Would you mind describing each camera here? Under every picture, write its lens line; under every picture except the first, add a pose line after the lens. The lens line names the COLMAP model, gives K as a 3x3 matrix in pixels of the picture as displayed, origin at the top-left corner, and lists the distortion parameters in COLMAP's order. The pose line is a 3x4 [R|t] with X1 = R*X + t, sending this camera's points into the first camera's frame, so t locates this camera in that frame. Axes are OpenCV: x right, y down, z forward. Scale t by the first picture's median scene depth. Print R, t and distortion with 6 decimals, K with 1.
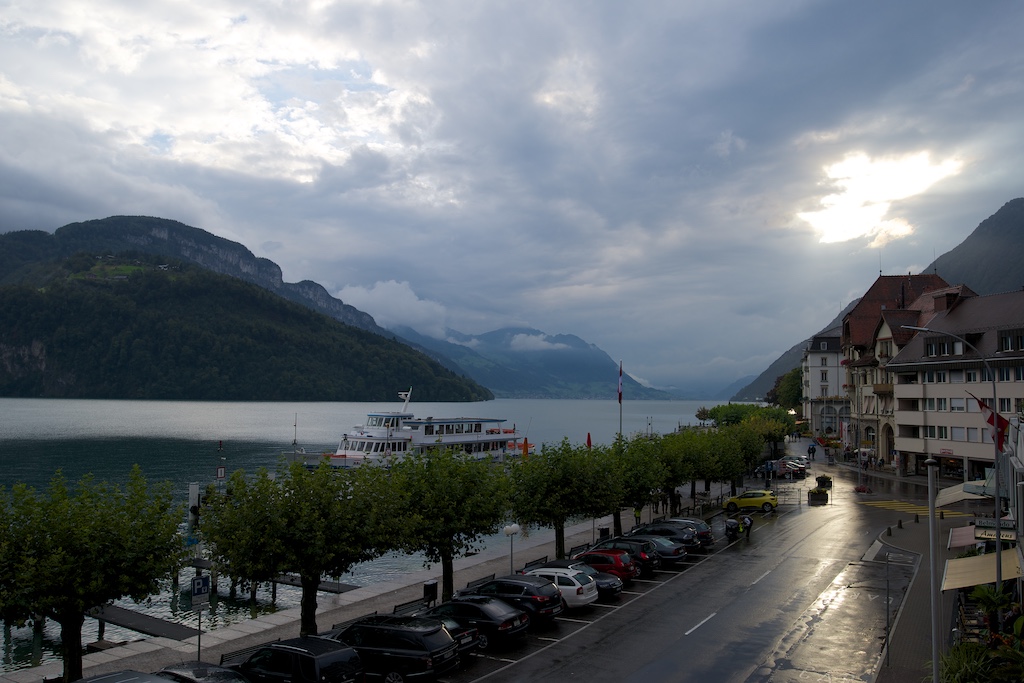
lens RADIAL K [[829.3, 0, 512.0], [0, 829.3, 341.5], [0, 0, 1]] dist [-0.036002, -0.000771]
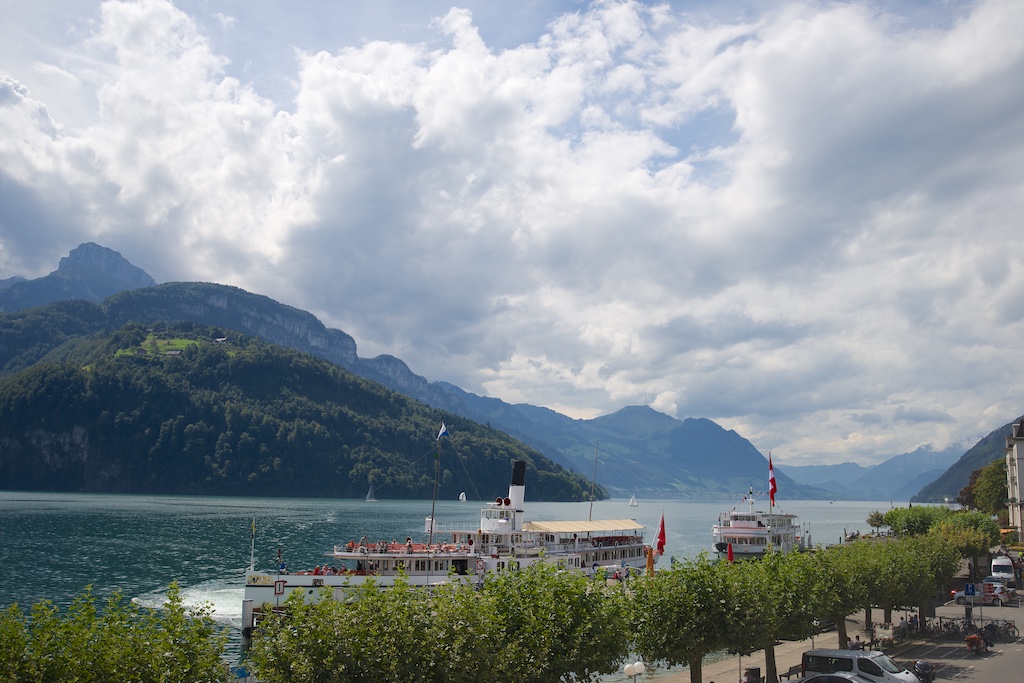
lens RADIAL K [[1005.7, 0, 512.0], [0, 1005.7, 341.5], [0, 0, 1]] dist [-0.045533, 0.000145]
pose [[0.993107, -0.011121, -0.116684, -0.000117], [0.001138, 0.996356, -0.085281, -0.000025], [0.117207, 0.084560, 0.989501, 0.002177]]
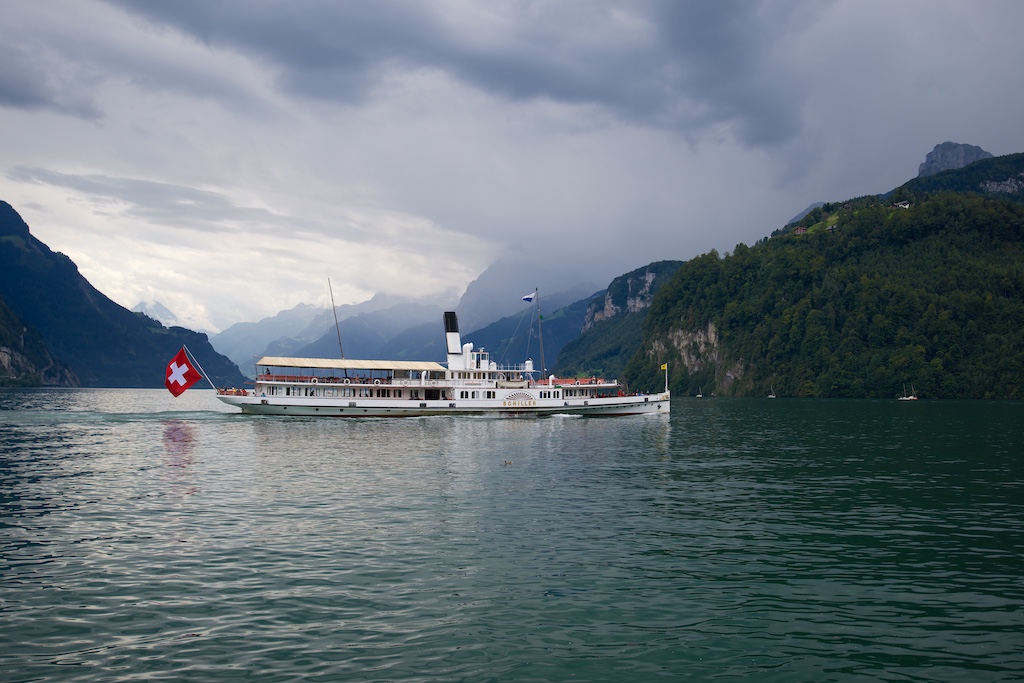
lens RADIAL K [[972.9, 0, 512.0], [0, 972.9, 341.5], [0, 0, 1]] dist [-0.044775, -0.005426]
pose [[0.515035, -0.054398, -0.855441, 0.178763], [0.056623, 0.997964, -0.029370, 0.058421], [0.855297, -0.033311, 0.517067, 0.672706]]
